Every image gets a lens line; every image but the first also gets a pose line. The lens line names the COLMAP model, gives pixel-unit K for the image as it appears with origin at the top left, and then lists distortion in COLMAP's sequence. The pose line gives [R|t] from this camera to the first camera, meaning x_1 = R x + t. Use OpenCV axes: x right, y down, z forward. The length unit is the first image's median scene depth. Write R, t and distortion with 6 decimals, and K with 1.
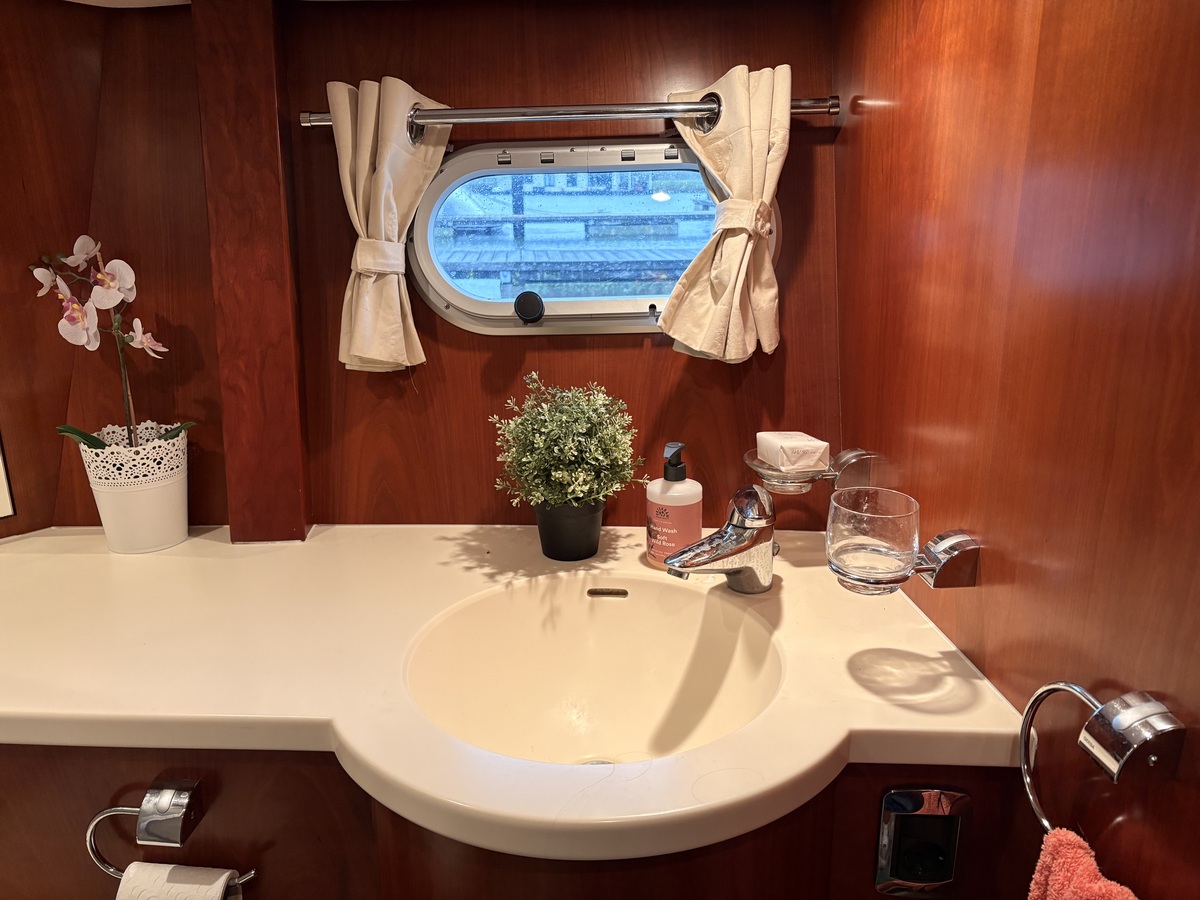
lens RADIAL K [[911.6, 0, 600.2], [0, 911.6, 457.0], [0, 0, 1]] dist [0.047835, -0.043764]
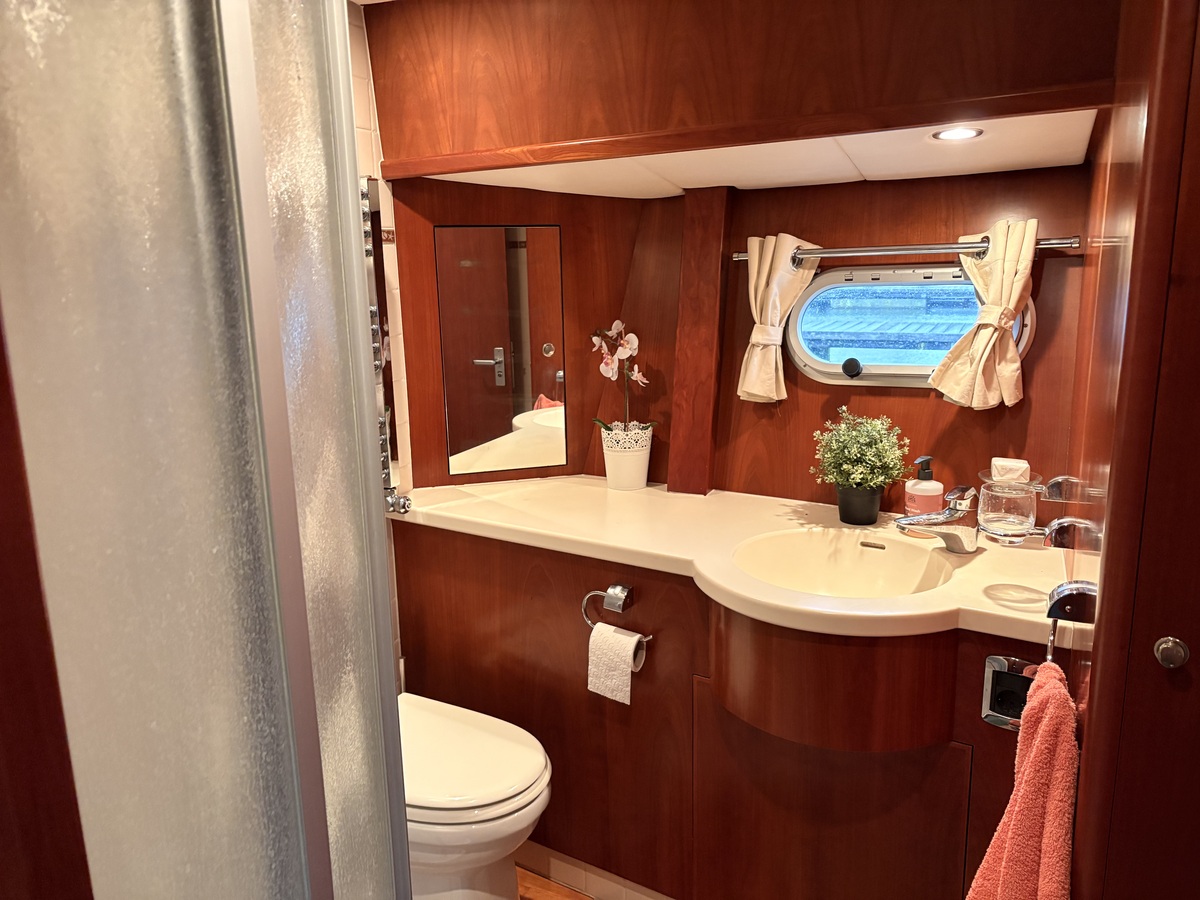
lens RADIAL K [[911.6, 0, 600.2], [0, 911.6, 457.0], [0, 0, 1]] dist [0.047835, -0.043764]
pose [[0.869922, 0.095248, -0.483904, 0.342852], [-0.128818, 0.990996, -0.036519, 0.111180], [0.476069, 0.094105, 0.874359, -0.629293]]
